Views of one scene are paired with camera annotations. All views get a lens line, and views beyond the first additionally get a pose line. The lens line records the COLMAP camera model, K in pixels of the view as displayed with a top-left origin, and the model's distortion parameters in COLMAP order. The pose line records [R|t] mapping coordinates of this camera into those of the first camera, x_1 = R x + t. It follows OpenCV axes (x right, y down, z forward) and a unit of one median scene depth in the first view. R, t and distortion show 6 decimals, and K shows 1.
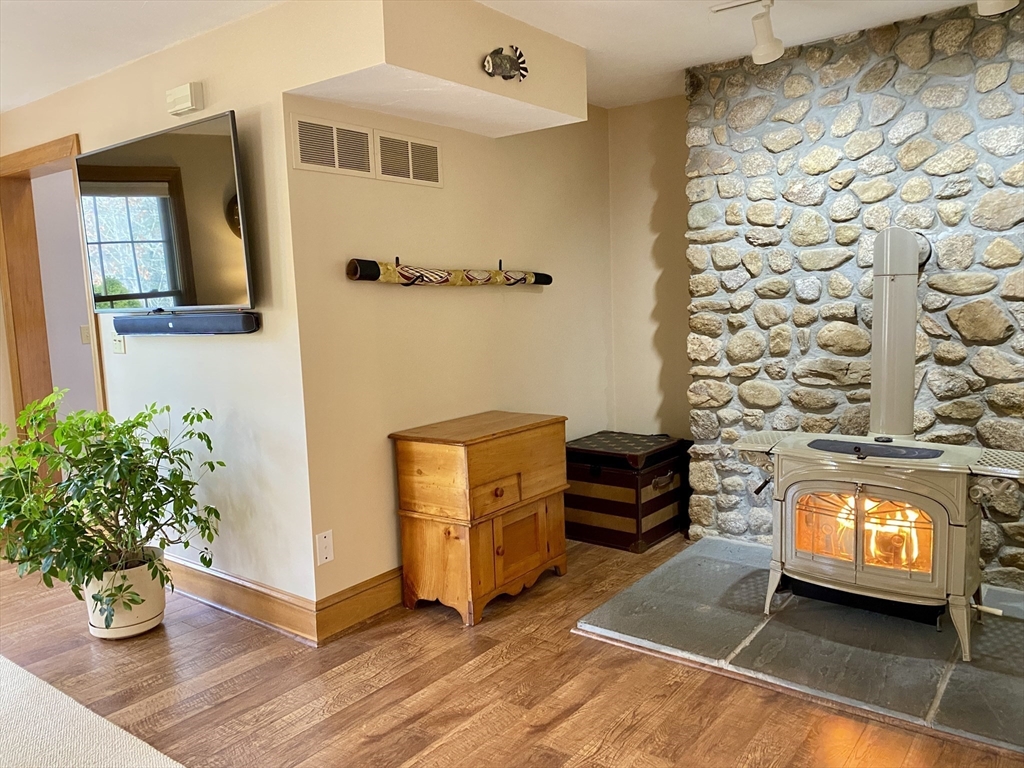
lens RADIAL K [[776.8, 0, 508.5], [0, 776.8, 380.2], [0, 0, 1]] dist [0.037504, -0.007365]
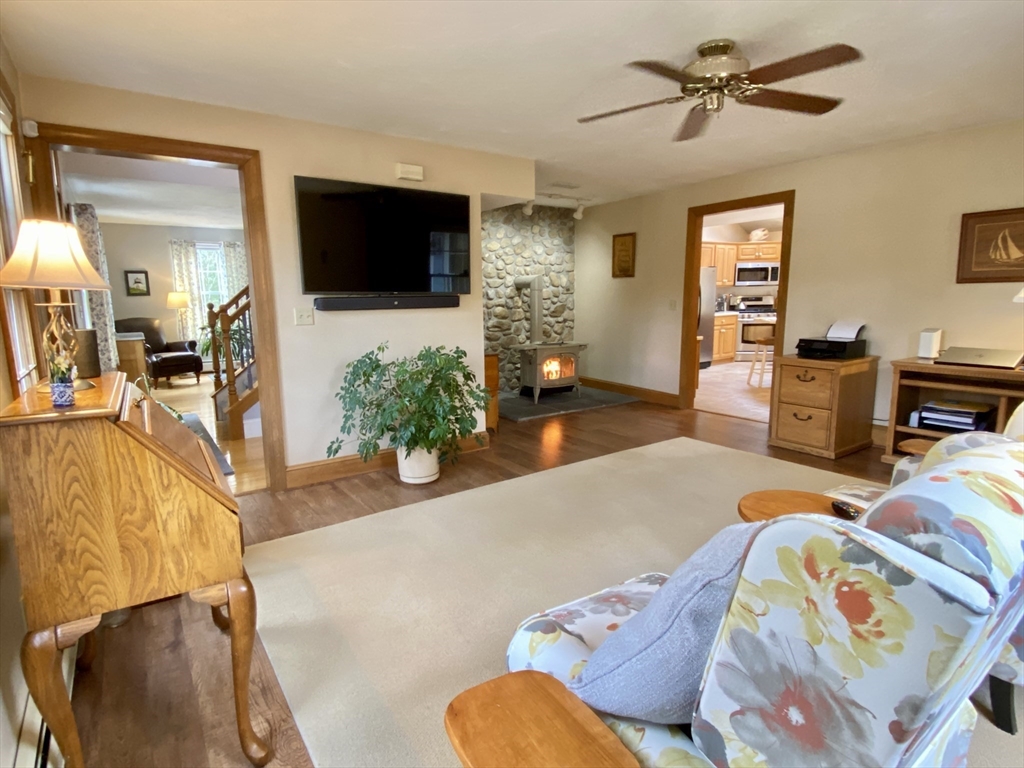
lens RADIAL K [[561.8, 0, 508.1], [0, 561.8, 384.8], [0, 0, 1]] dist [0.007320, -0.000768]
pose [[0.282309, -0.119649, 0.951833, -1.483439], [0.104966, 0.990087, 0.093325, 0.014417], [-0.953564, 0.073564, 0.292070, 0.429650]]
